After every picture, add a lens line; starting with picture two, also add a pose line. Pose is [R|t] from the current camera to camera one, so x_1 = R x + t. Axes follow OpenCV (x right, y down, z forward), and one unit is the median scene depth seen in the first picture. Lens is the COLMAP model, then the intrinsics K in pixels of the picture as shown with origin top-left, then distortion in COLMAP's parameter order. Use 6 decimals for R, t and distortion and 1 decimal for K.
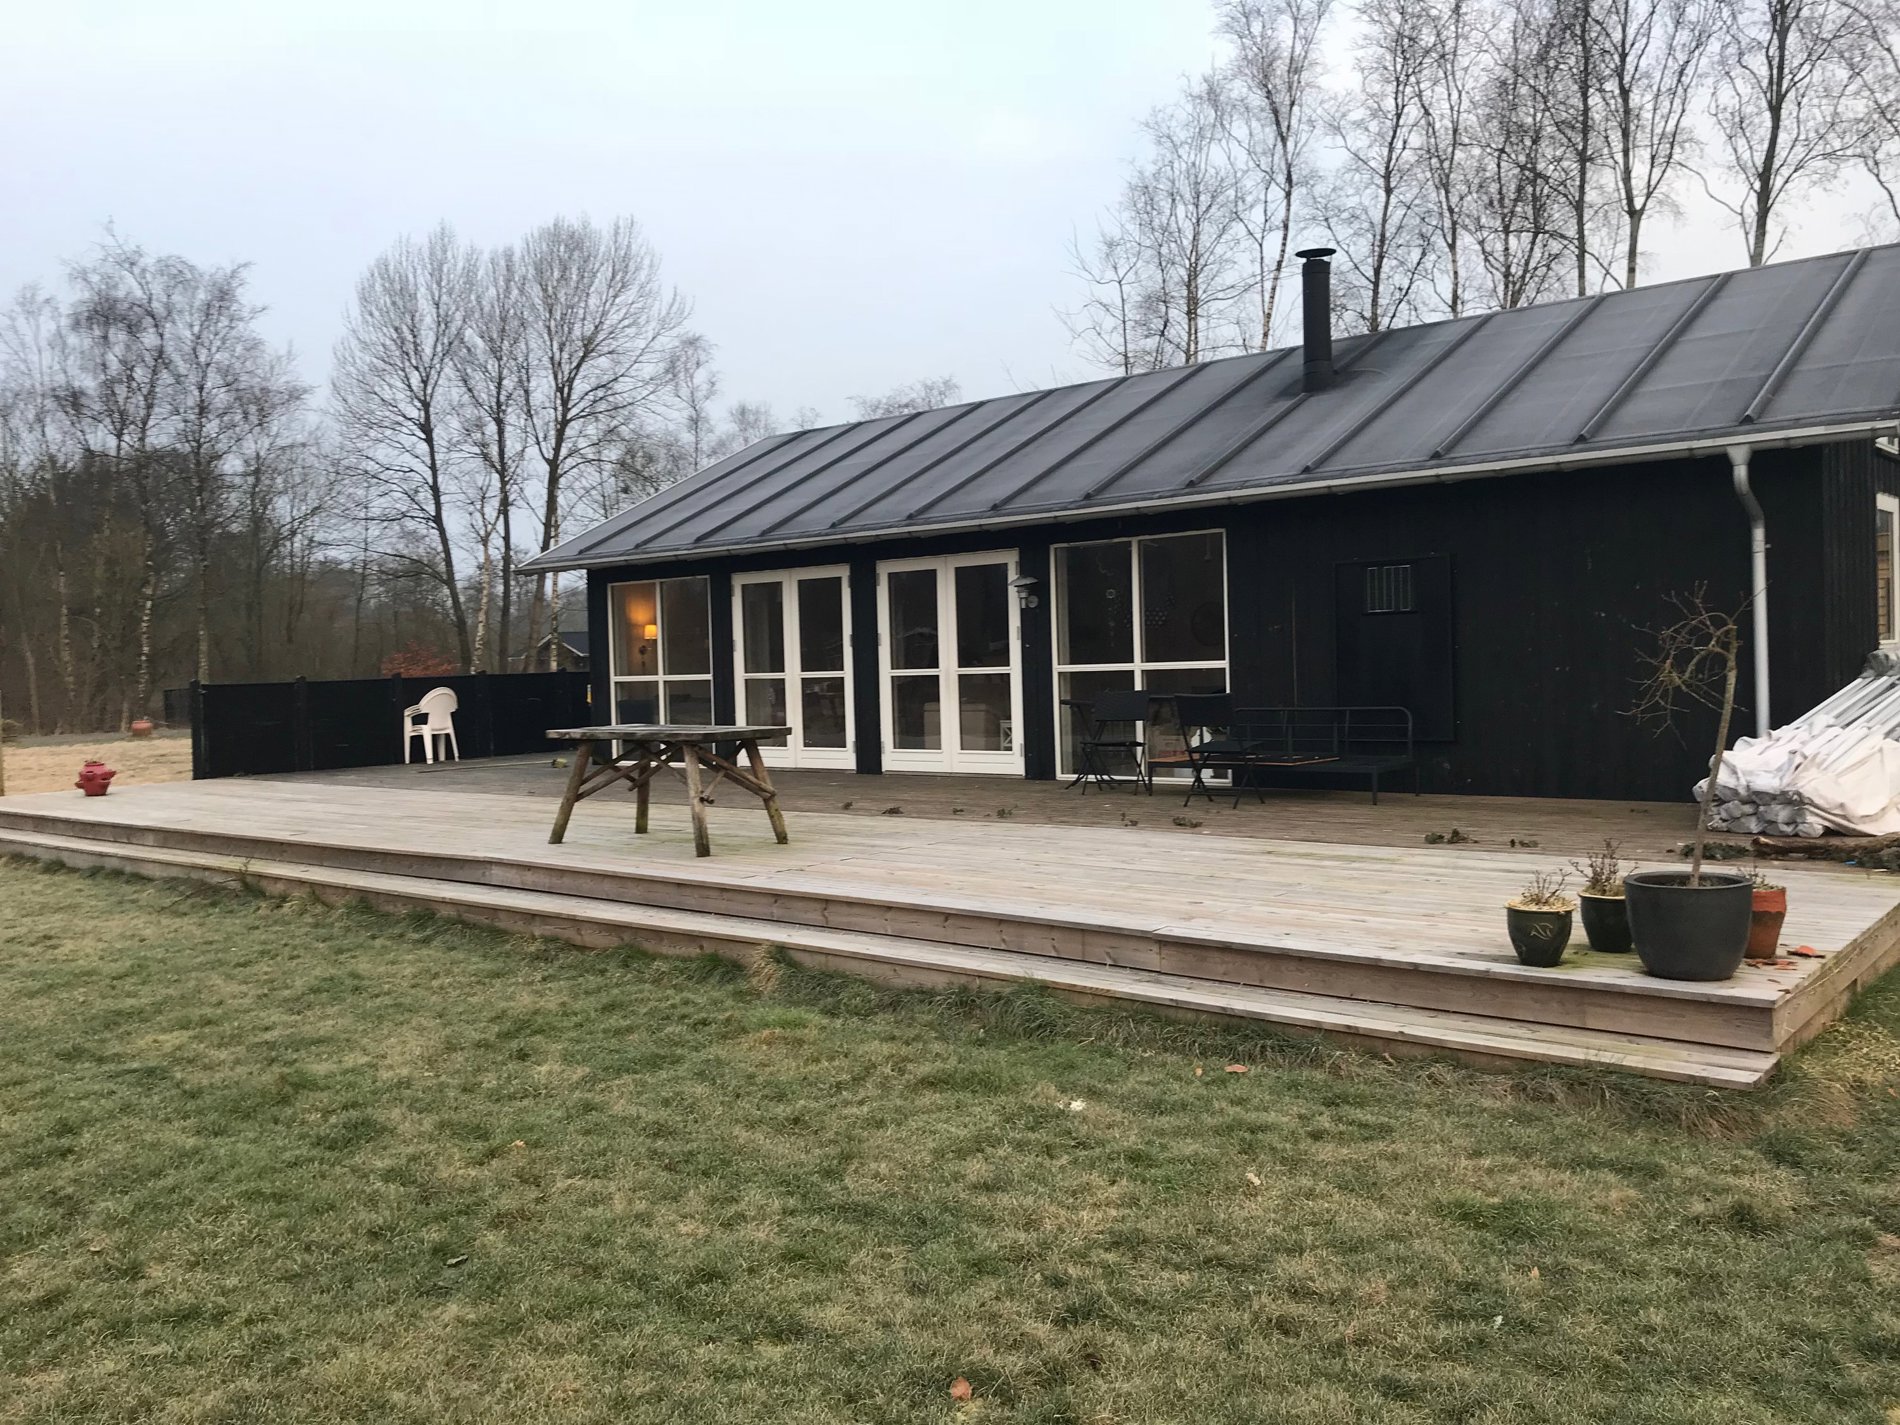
lens RADIAL K [[1581.5, 0, 950.0], [0, 1581.5, 712.5], [0, 0, 1]] dist [-0.002728, -0.002253]
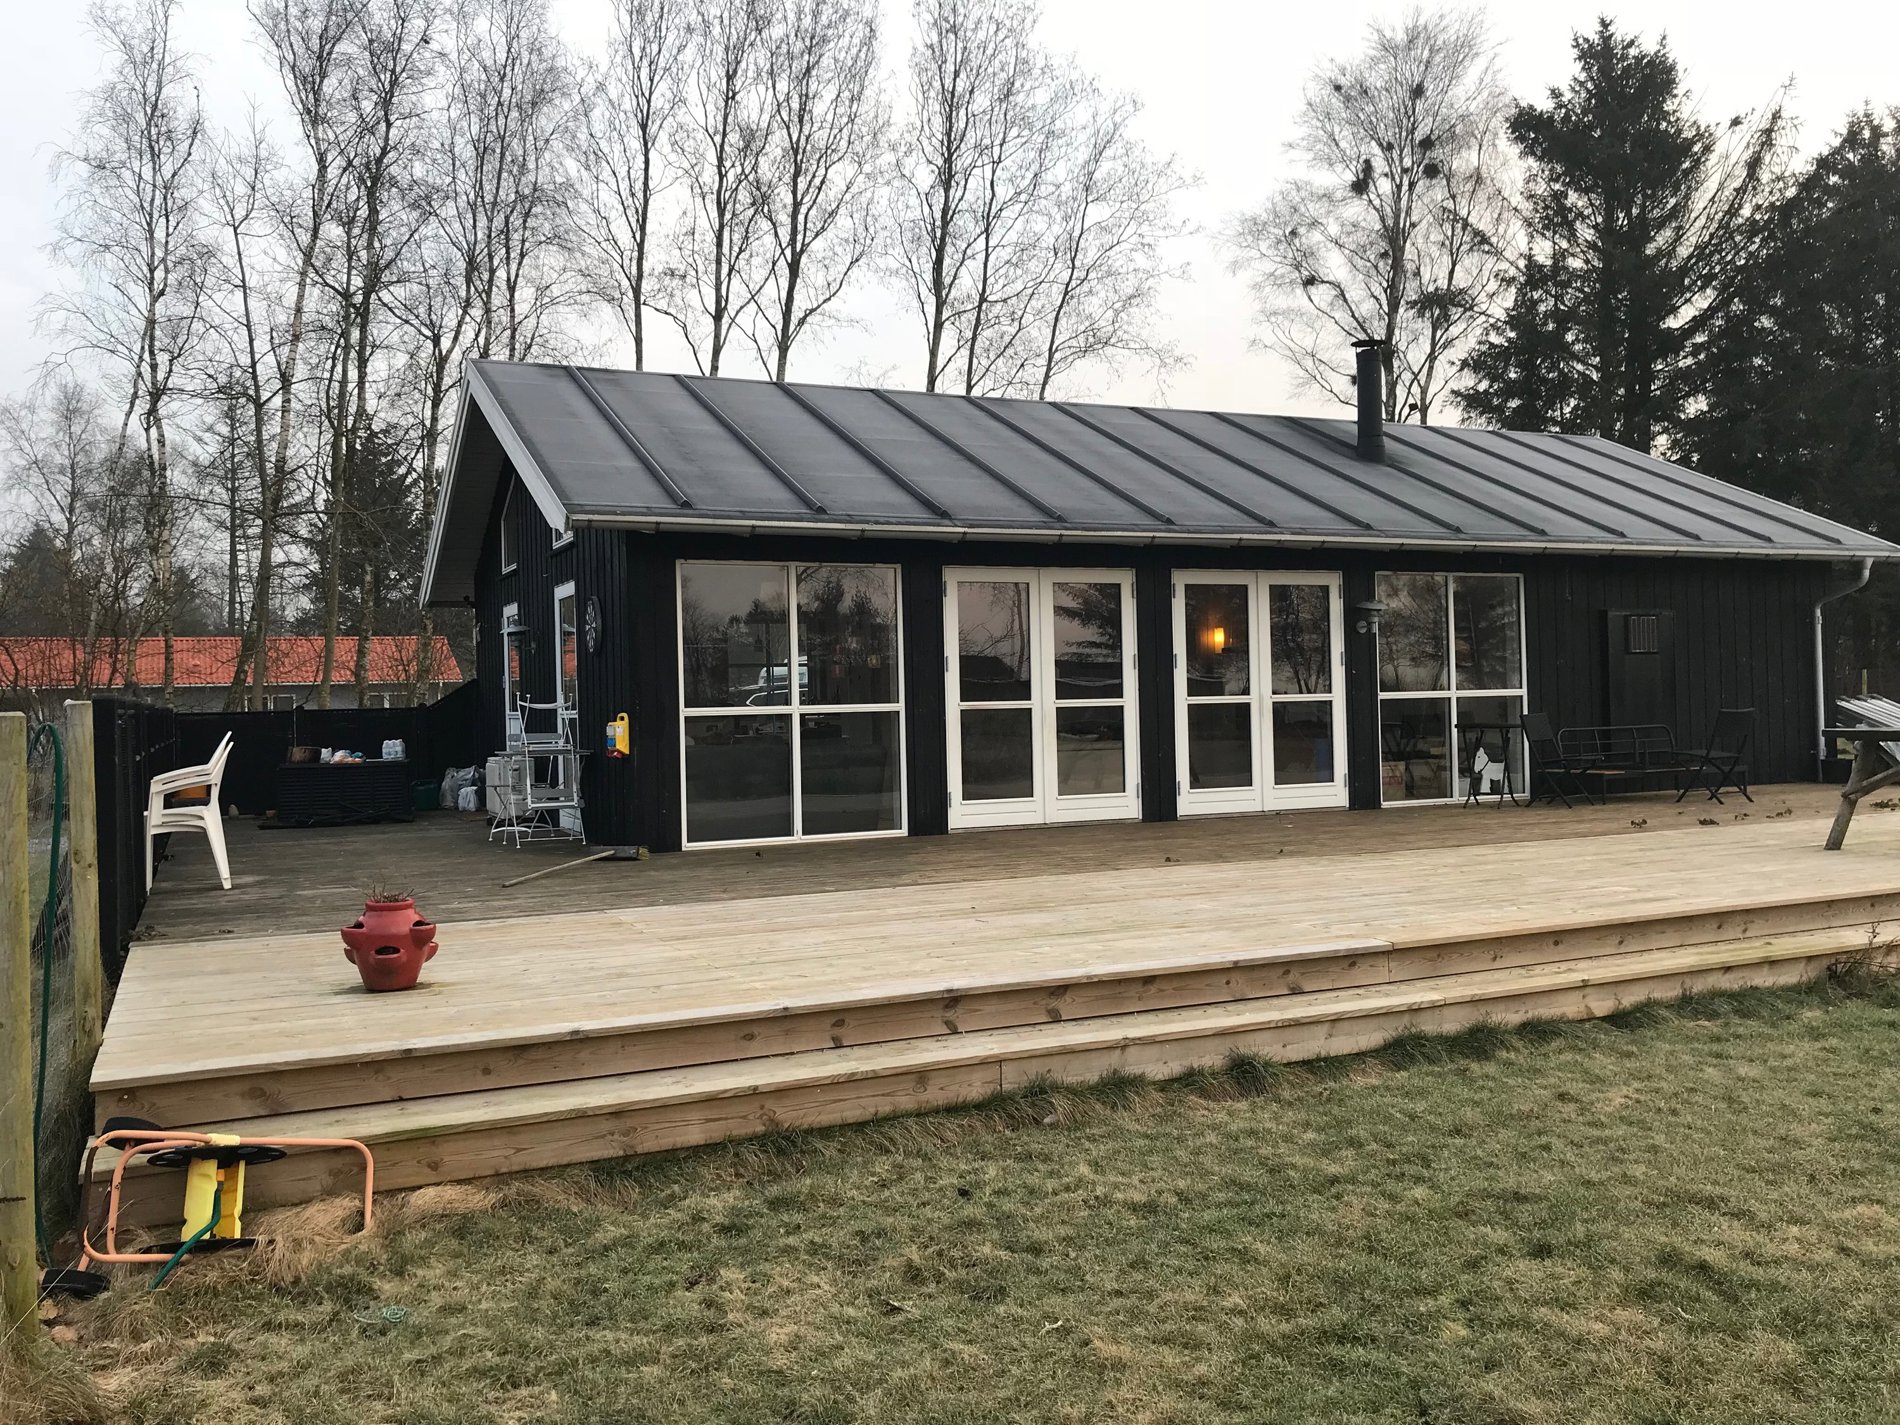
lens RADIAL K [[1581.5, 0, 950.0], [0, 1581.5, 712.5], [0, 0, 1]] dist [-0.002728, -0.002253]
pose [[0.418773, 0.012466, 0.908005, -0.889240], [0.037332, 0.998824, -0.030931, 0.003126], [-0.907323, 0.046851, 0.417815, 0.777544]]
